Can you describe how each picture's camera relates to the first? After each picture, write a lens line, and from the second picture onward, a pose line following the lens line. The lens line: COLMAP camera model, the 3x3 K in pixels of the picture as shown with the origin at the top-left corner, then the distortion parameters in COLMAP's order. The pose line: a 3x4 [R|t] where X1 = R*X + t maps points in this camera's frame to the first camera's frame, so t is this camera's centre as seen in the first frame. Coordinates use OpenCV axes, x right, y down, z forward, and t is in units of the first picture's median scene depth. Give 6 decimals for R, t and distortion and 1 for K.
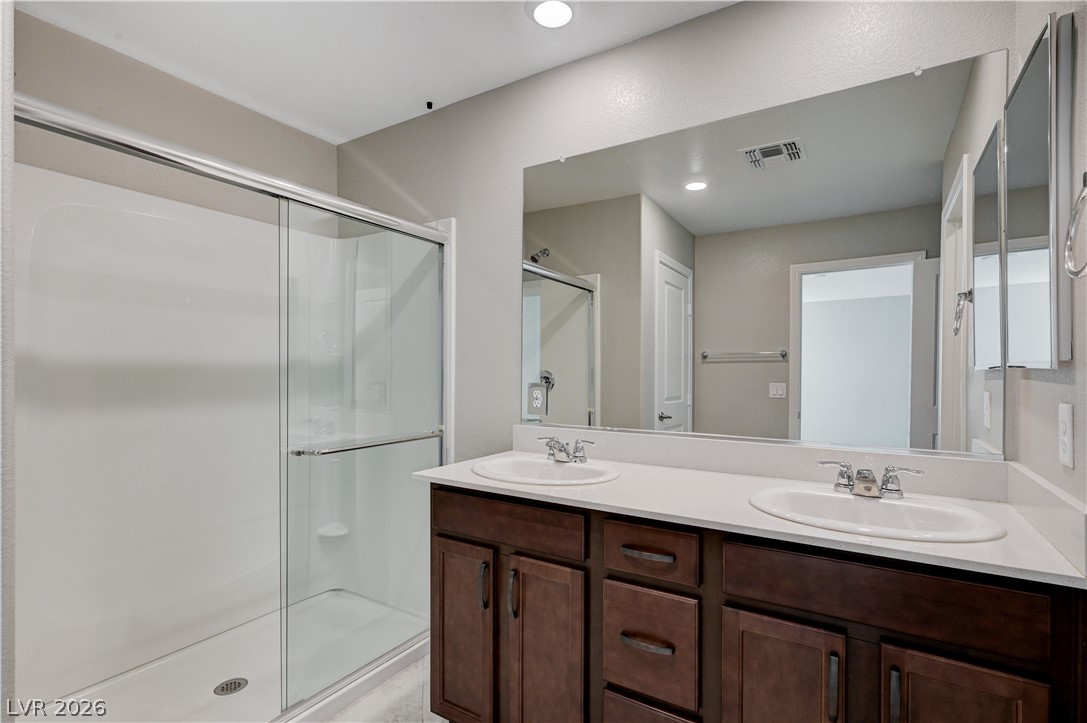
lens RADIAL K [[512.4, 0, 554.0], [0, 512.4, 369.3], [0, 0, 1]] dist [-0.000065, 0.001527]
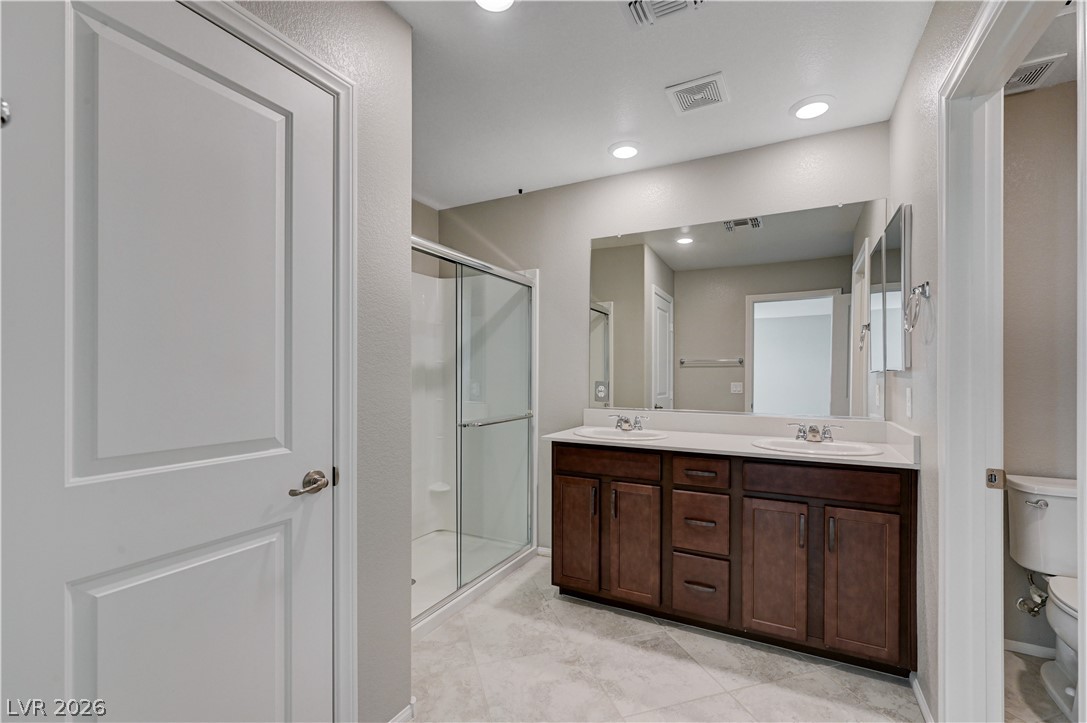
lens RADIAL K [[472.4, 0, 548.9], [0, 472.4, 371.8], [0, 0, 1]] dist [0.004585, 0.000917]
pose [[0.996825, -0.000070, 0.079620, -0.349548], [0.000207, 0.999999, -0.001704, 0.002134], [-0.079620, 0.001715, 0.996824, -0.454943]]
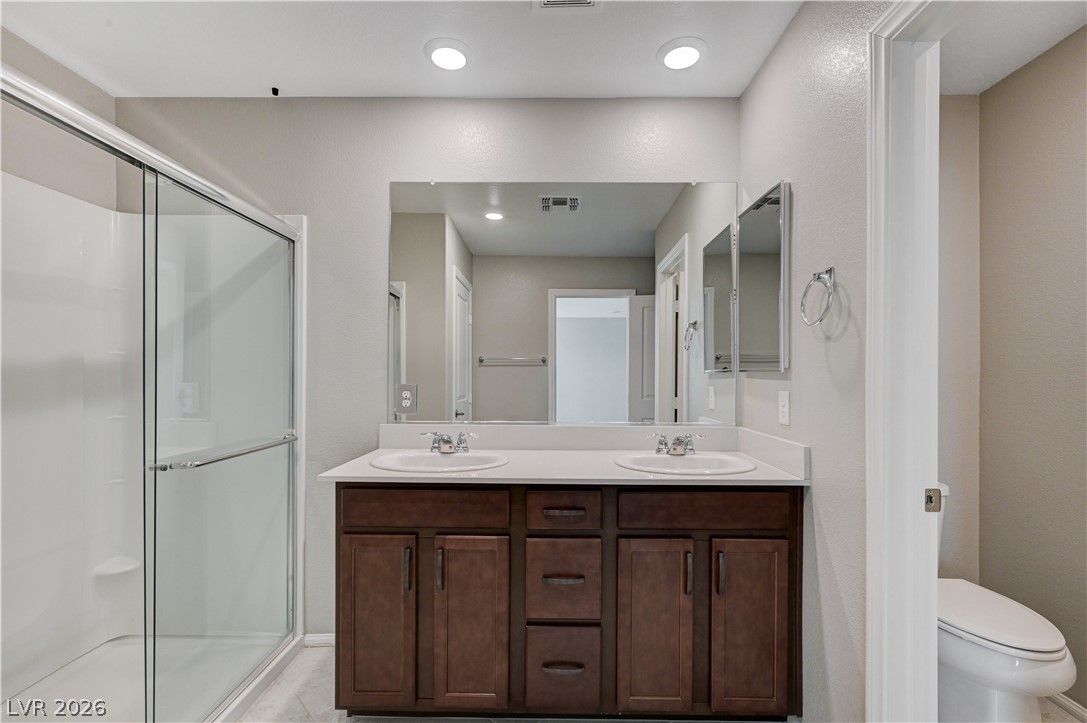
lens RADIAL K [[485.6, 0, 542.6], [0, 485.6, 373.1], [0, 0, 1]] dist [0.000652, 0.000665]
pose [[0.856520, 0.001113, 0.516113, -0.367038], [-0.002742, 0.999993, 0.002393, 0.000309], [-0.516107, -0.003465, 0.856517, -0.029520]]
